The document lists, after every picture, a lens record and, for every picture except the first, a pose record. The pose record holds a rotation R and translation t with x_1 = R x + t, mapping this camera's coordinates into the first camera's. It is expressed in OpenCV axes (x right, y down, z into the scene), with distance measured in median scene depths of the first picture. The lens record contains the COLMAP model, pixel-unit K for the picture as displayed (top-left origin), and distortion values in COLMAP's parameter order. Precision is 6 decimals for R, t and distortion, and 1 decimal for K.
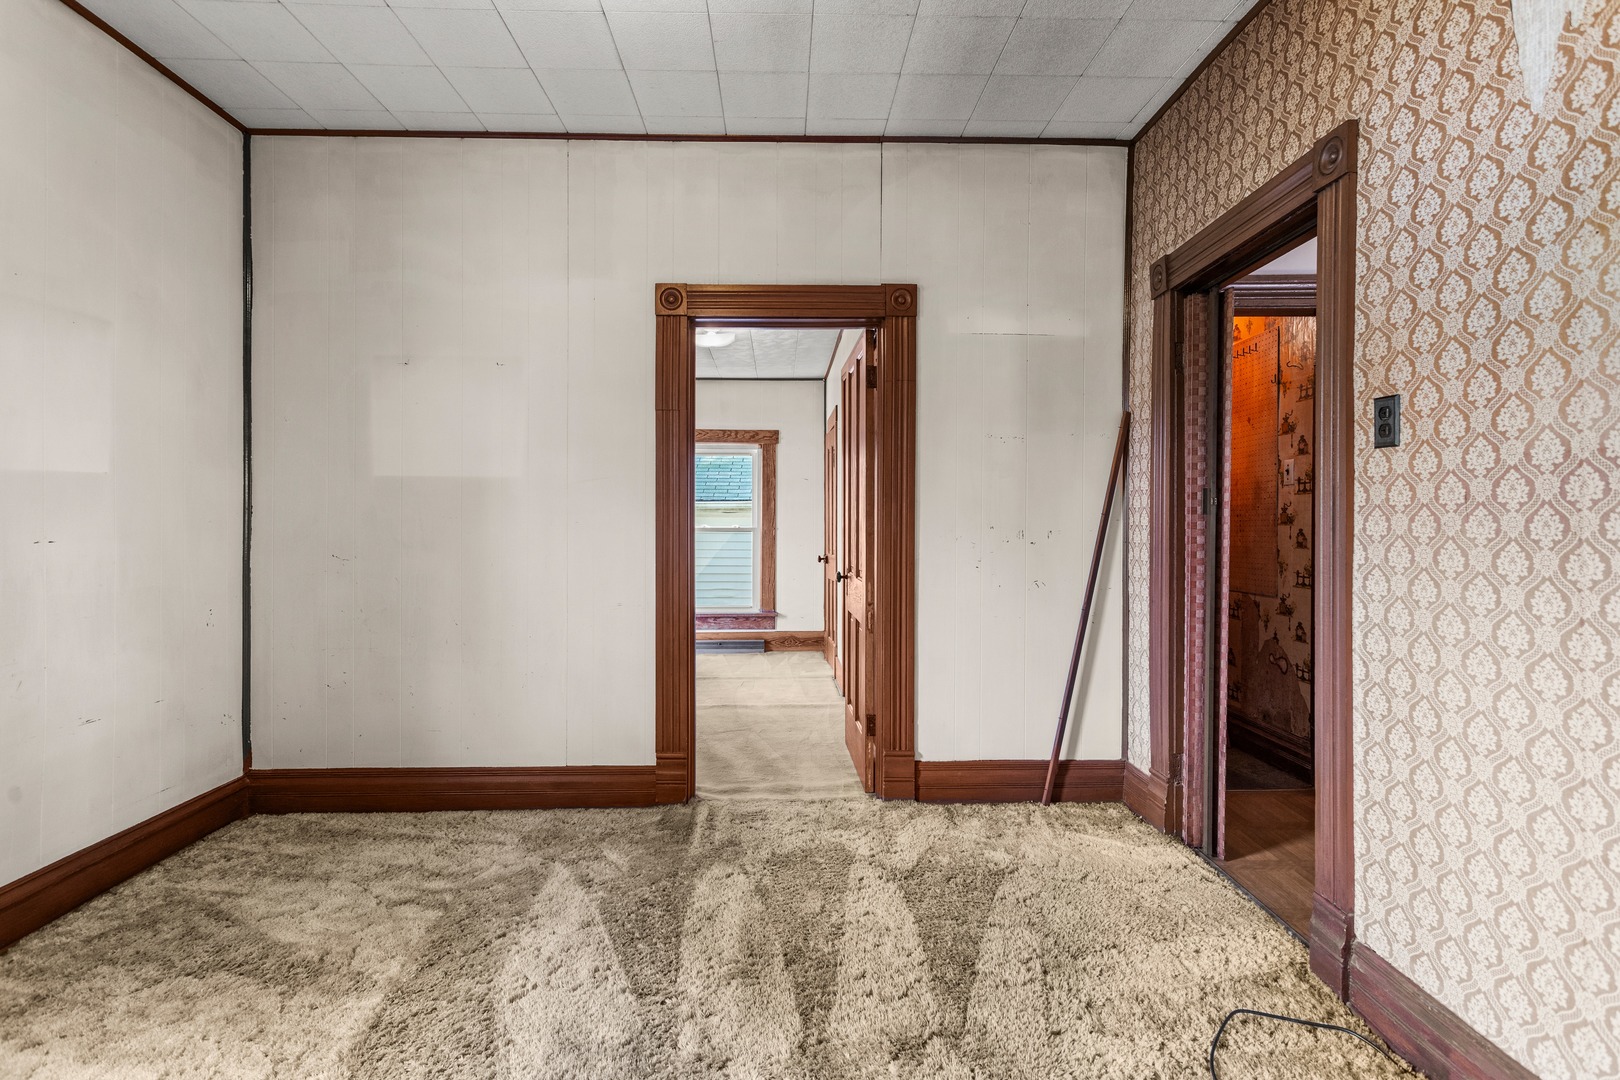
lens RADIAL K [[790.8, 0, 810.4], [0, 790.8, 530.5], [0, 0, 1]] dist [-0.000176, 0.000758]
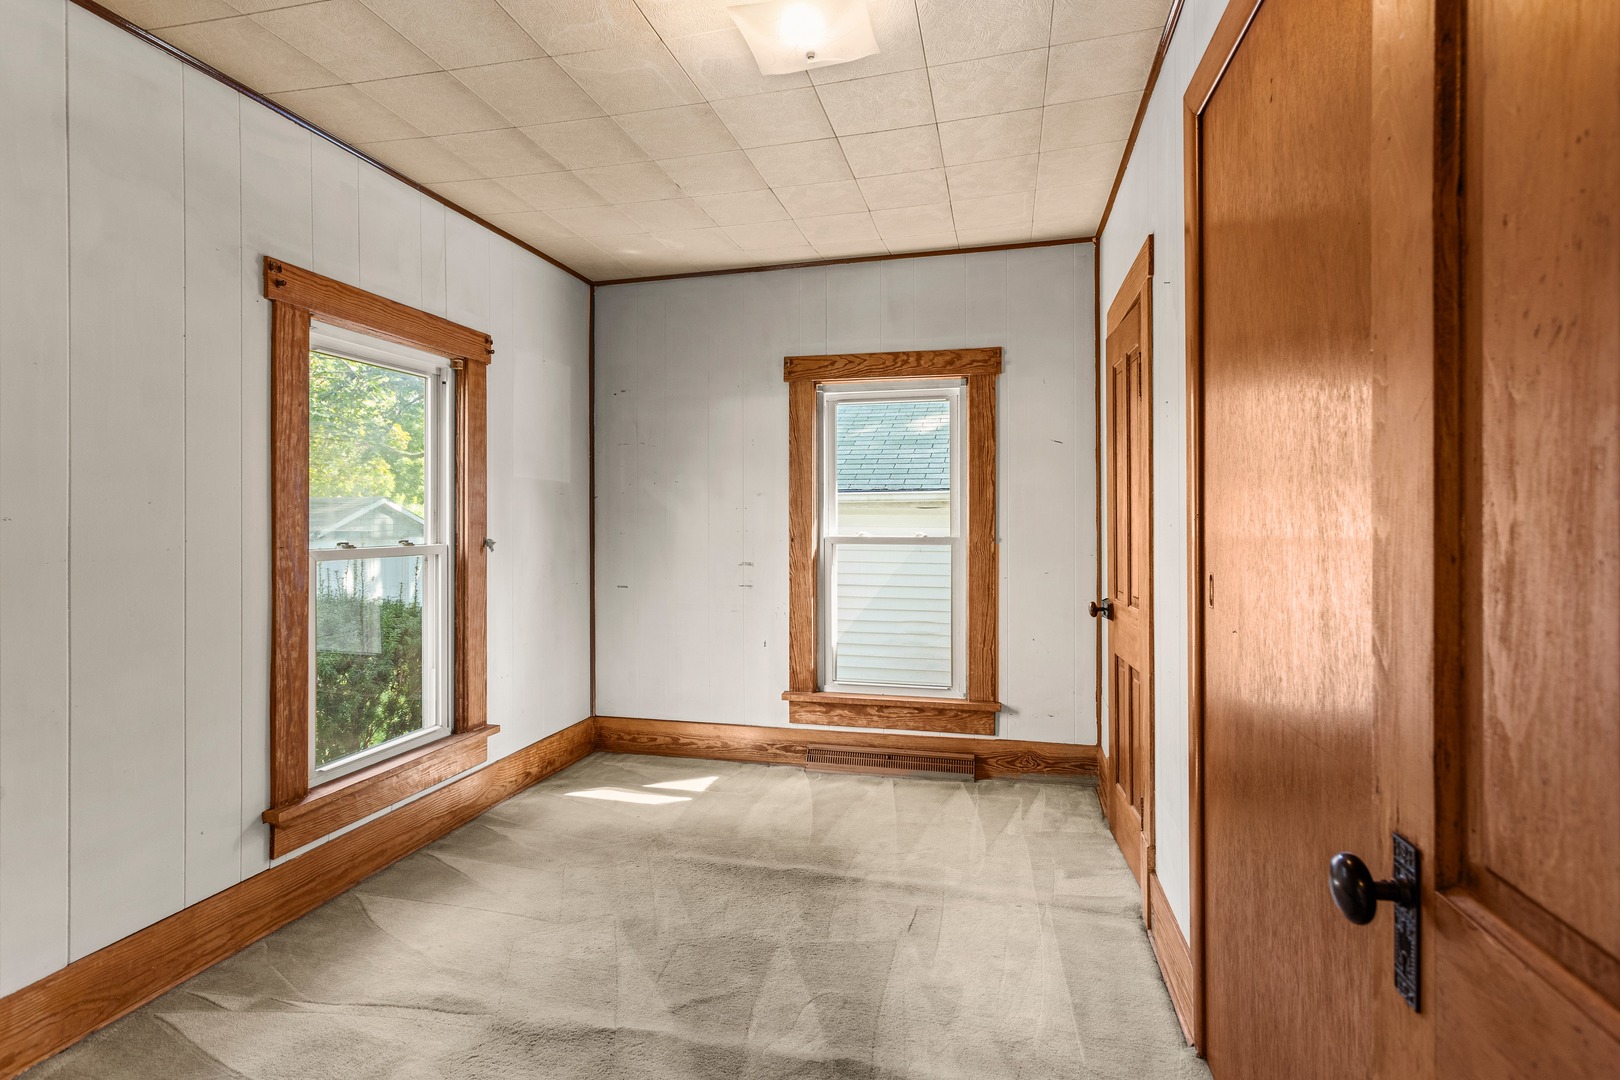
lens RADIAL K [[790.8, 0, 816.4], [0, 790.8, 522.6], [0, 0, 1]] dist [-0.000176, 0.000758]
pose [[0.961940, -0.004384, -0.273225, -0.016160], [0.003276, 0.999984, -0.004512, -0.011696], [0.273241, 0.003445, 0.961939, 0.476517]]
